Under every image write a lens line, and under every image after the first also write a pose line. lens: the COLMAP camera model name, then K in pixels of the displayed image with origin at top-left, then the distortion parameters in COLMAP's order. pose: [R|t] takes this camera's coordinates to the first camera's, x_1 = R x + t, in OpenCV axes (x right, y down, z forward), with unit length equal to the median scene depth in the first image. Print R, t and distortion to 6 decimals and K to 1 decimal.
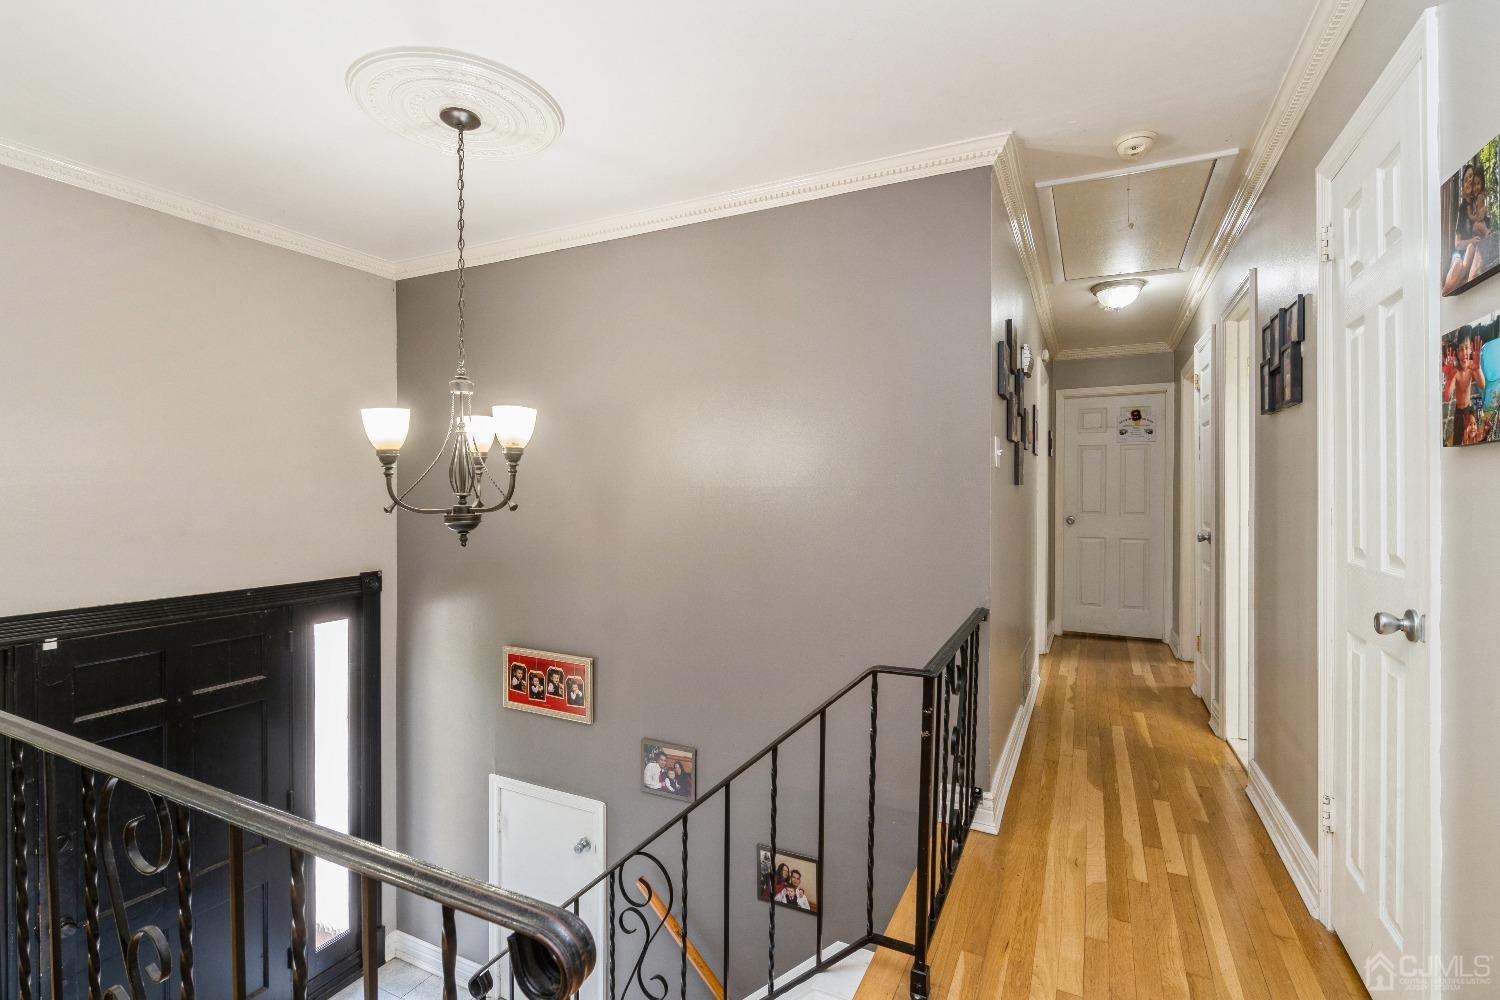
lens RADIAL K [[697.0, 0, 748.3], [0, 697.0, 495.8], [0, 0, 1]] dist [-0.001772, 0.001398]
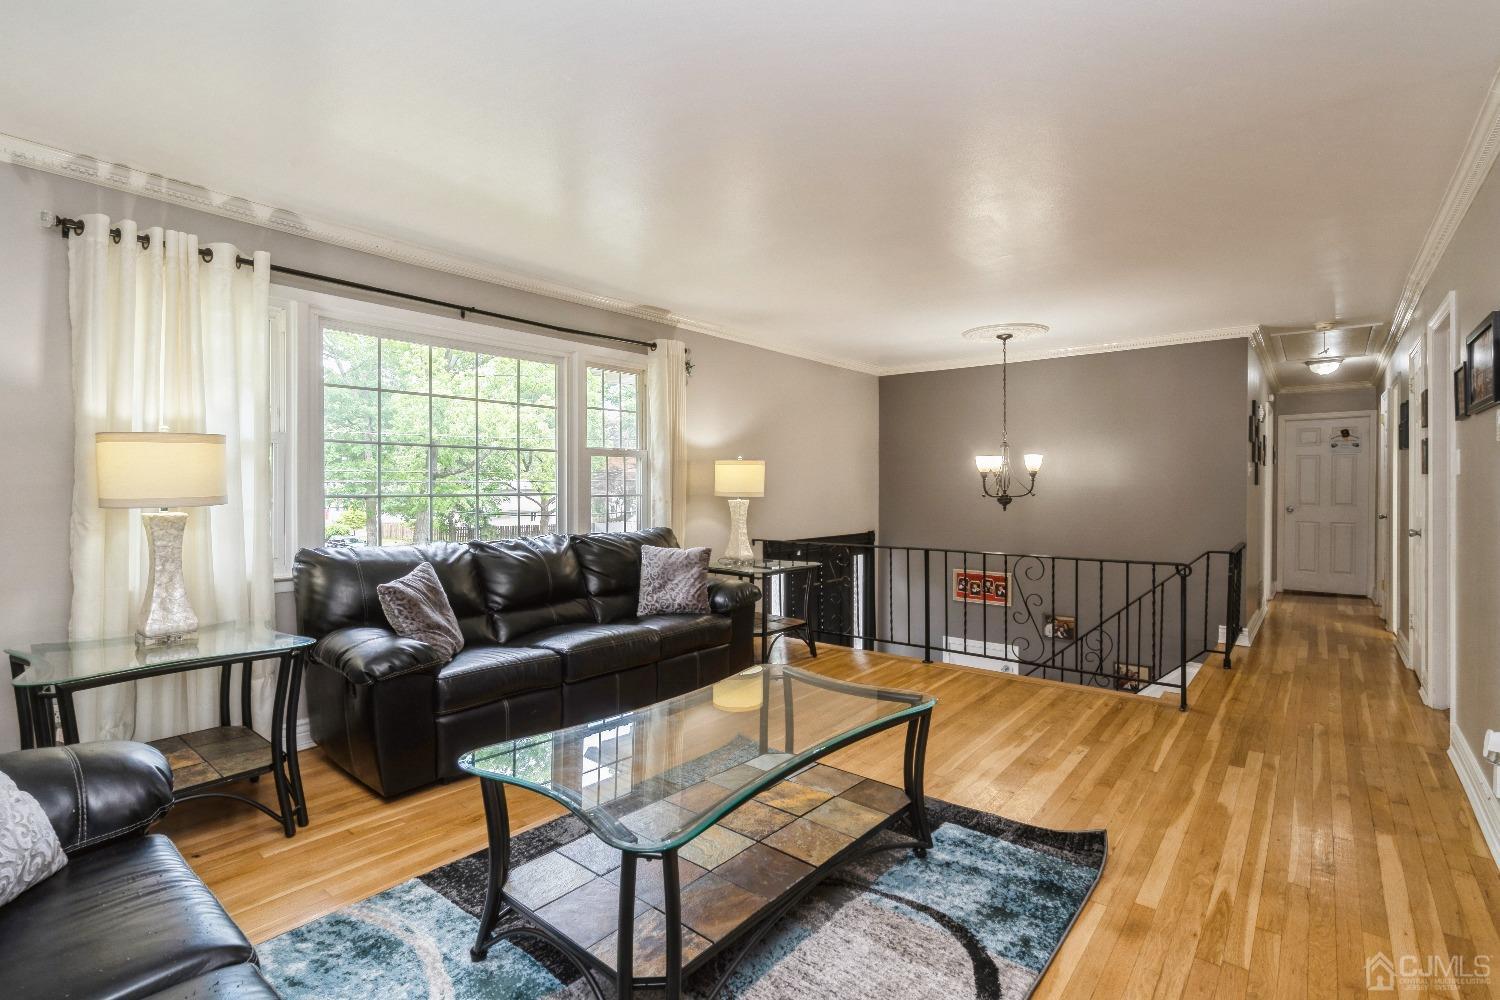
lens RADIAL K [[697.0, 0, 754.7], [0, 697.0, 495.4], [0, 0, 1]] dist [-0.001772, 0.001398]
pose [[0.975187, 0.001098, -0.221380, -0.518885], [-0.000430, 0.999995, 0.003067, 0.008102], [0.221382, -0.002896, 0.975183, -1.129742]]
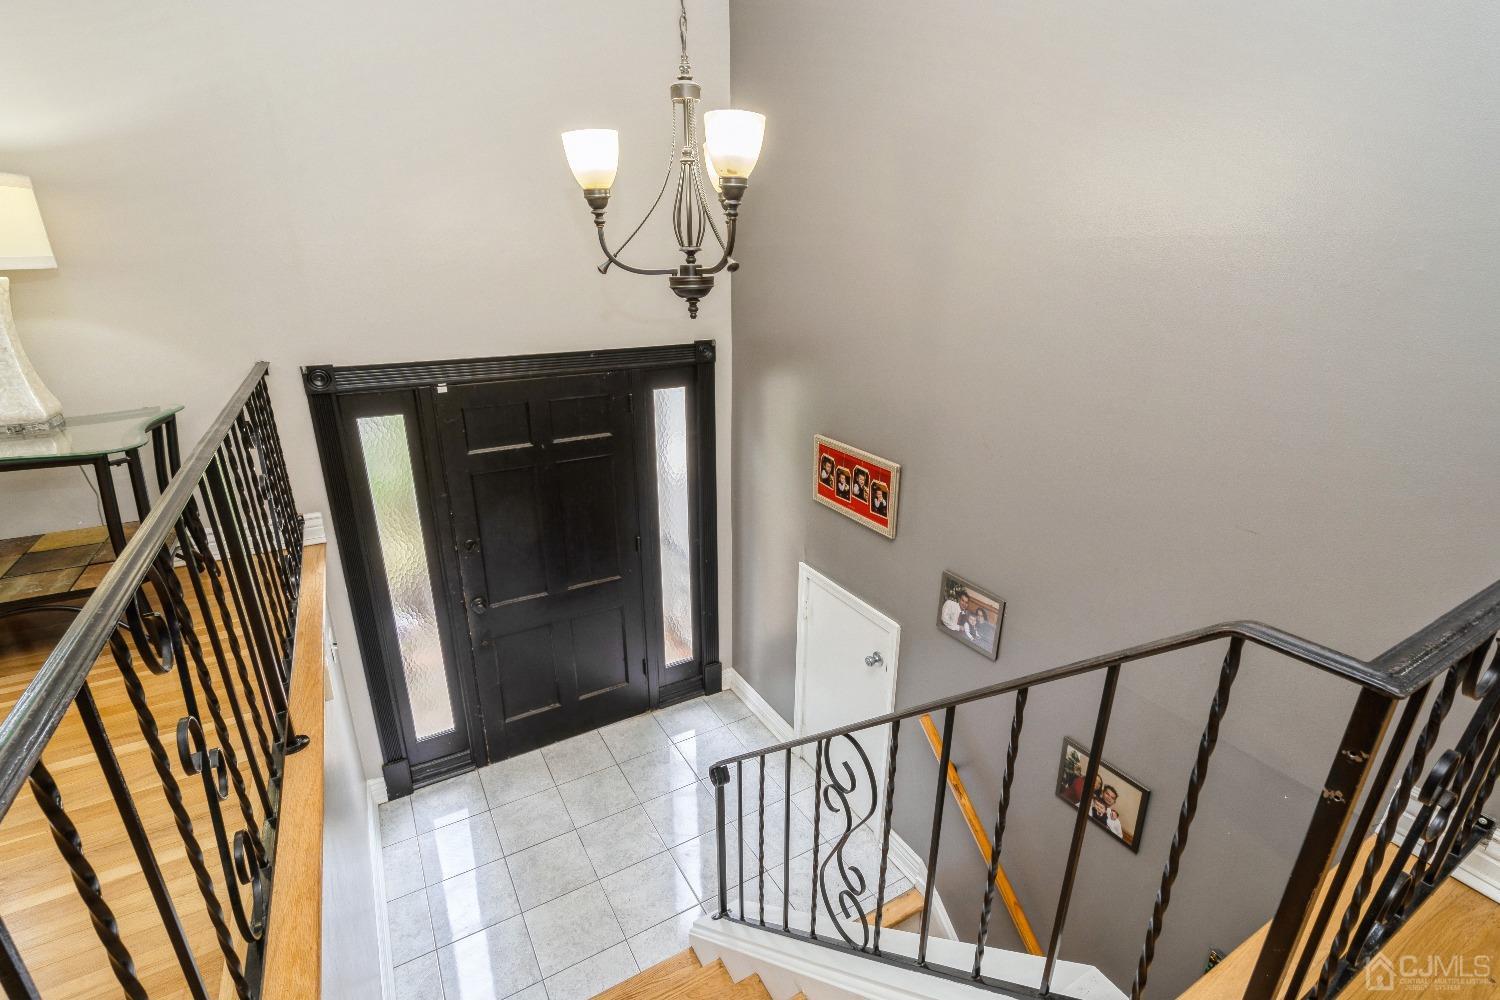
lens RADIAL K [[697.0, 0, 749.8], [0, 697.0, 502.8], [0, 0, 1]] dist [-0.001772, 0.001398]
pose [[0.830200, 0.183565, -0.526376, 0.074731], [-0.003202, 0.945785, 0.324778, 0.009142], [0.557456, -0.267945, 0.785779, 0.253667]]
